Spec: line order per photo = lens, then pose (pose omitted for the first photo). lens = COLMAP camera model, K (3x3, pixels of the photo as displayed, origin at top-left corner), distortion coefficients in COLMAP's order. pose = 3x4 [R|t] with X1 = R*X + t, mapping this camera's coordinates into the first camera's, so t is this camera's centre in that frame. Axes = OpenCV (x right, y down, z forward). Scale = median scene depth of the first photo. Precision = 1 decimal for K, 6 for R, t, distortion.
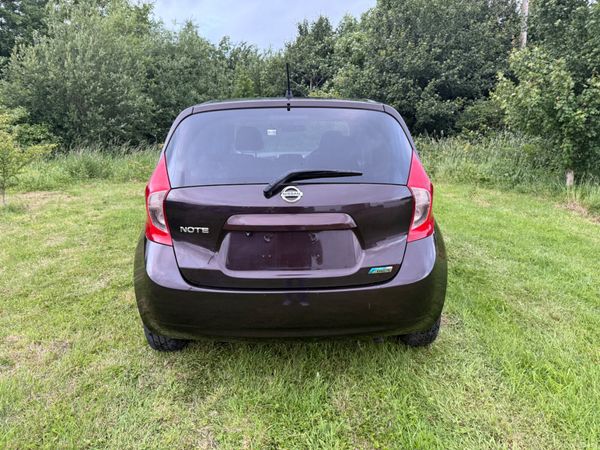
lens RADIAL K [[436.4, 0, 301.4], [0, 436.4, 226.4], [0, 0, 1]] dist [0.031201, -0.036037]
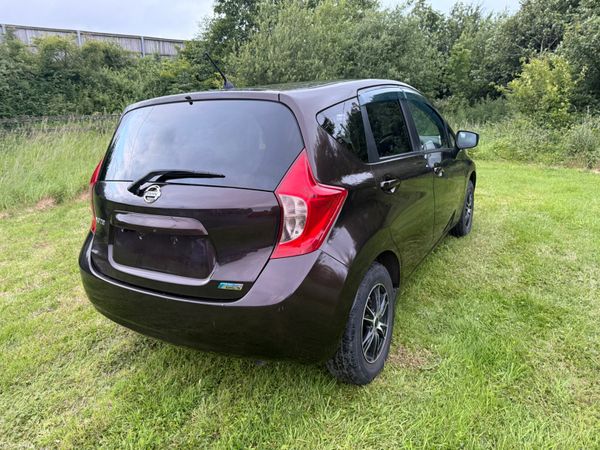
lens RADIAL K [[436.4, 0, 301.4], [0, 436.4, 226.4], [0, 0, 1]] dist [0.031201, -0.036037]
pose [[0.860256, 0.096362, -0.500673, 0.378656], [-0.070666, 0.995035, 0.070091, -0.047052], [0.504941, -0.024916, 0.862794, 0.162783]]
